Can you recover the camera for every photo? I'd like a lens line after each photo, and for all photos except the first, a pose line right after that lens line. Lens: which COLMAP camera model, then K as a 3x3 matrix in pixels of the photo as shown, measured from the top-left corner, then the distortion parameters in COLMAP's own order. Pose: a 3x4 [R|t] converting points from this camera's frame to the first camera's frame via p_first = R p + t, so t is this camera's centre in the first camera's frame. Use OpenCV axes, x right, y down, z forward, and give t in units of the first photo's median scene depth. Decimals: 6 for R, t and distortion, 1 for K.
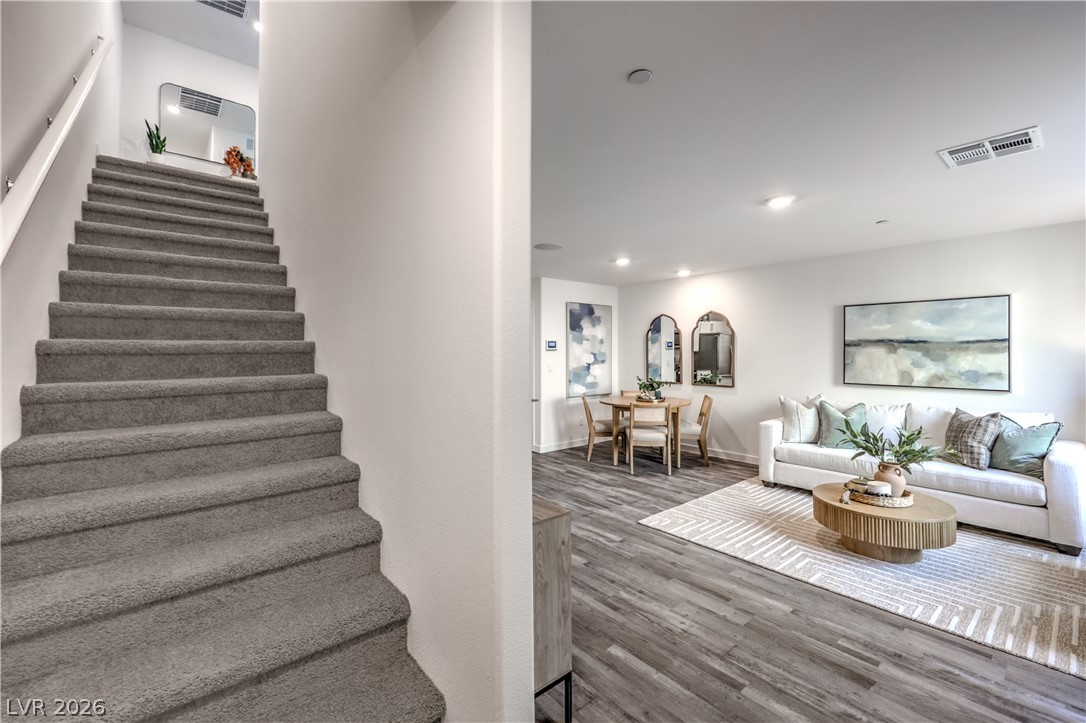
lens RADIAL K [[462.0, 0, 536.0], [0, 462.0, 346.5], [0, 0, 1]] dist [0.002061, -0.000525]
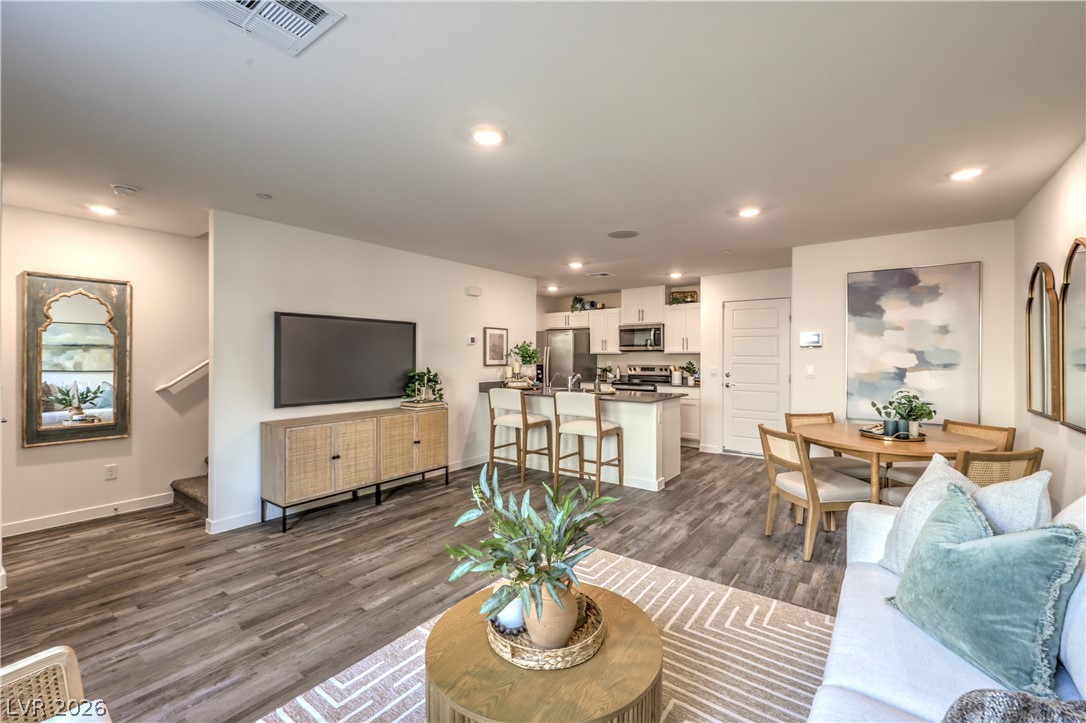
lens RADIAL K [[449.2, 0, 549.2], [0, 449.2, 357.0], [0, 0, 1]] dist [-0.000294, -0.000311]
pose [[0.242967, 0.003864, -0.970027, 0.967617], [0.011832, 0.999906, 0.006947, 0.022381], [0.969962, -0.013166, 0.242898, 0.713460]]
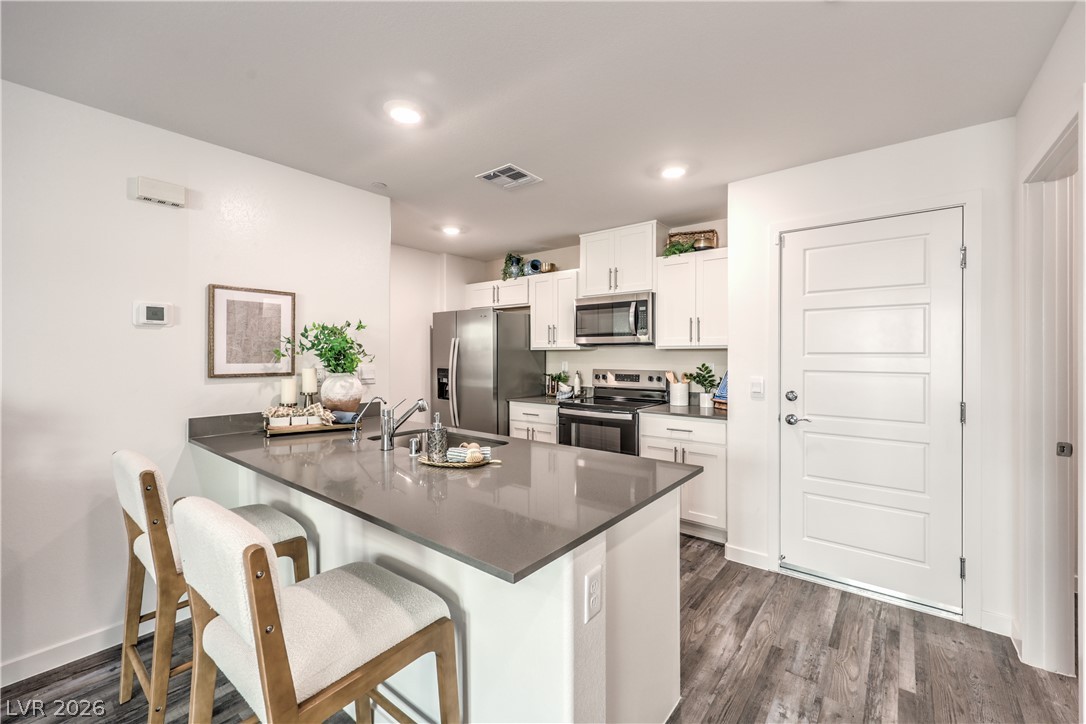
lens RADIAL K [[449.2, 0, 549.6], [0, 449.2, 353.4], [0, 0, 1]] dist [-0.000294, -0.000311]
pose [[0.217920, 0.000708, -0.975966, 0.225154], [0.011599, 0.999927, 0.003315, 0.029150], [0.975898, -0.012043, 0.217896, 1.164942]]
